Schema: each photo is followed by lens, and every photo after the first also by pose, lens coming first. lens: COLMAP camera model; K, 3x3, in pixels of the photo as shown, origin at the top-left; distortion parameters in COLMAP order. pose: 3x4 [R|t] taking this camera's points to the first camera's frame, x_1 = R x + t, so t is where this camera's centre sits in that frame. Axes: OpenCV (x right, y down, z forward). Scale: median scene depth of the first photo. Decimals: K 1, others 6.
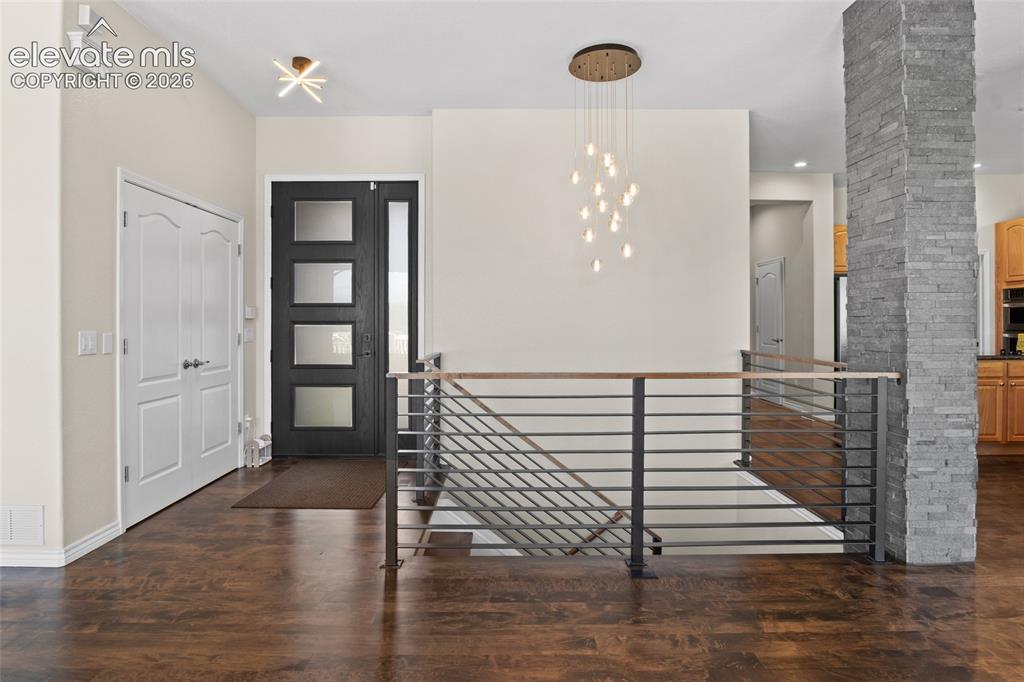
lens RADIAL K [[571.0, 0, 512.1], [0, 571.0, 326.2], [0, 0, 1]] dist [-0.021914, 0.003227]
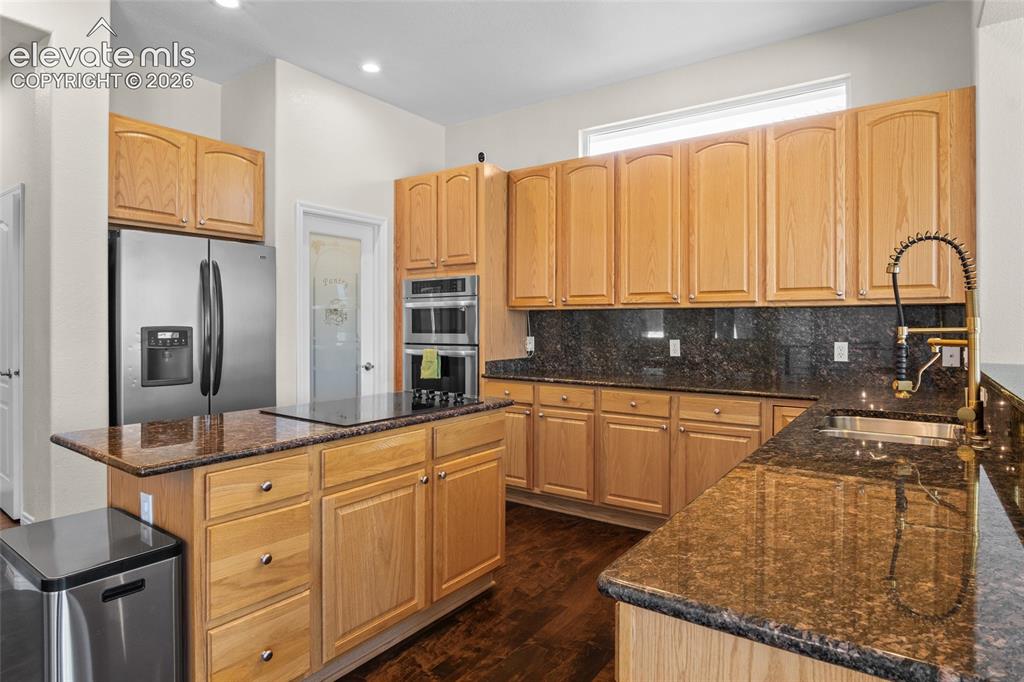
lens RADIAL K [[571.0, 0, 512.1], [0, 571.0, 326.2], [0, 0, 1]] dist [-0.021914, 0.003227]
pose [[0.591999, 0.000727, 0.805938, 0.408720], [0.004962, 0.999977, -0.004547, -0.008739], [-0.805923, 0.006691, 0.591982, 0.501981]]
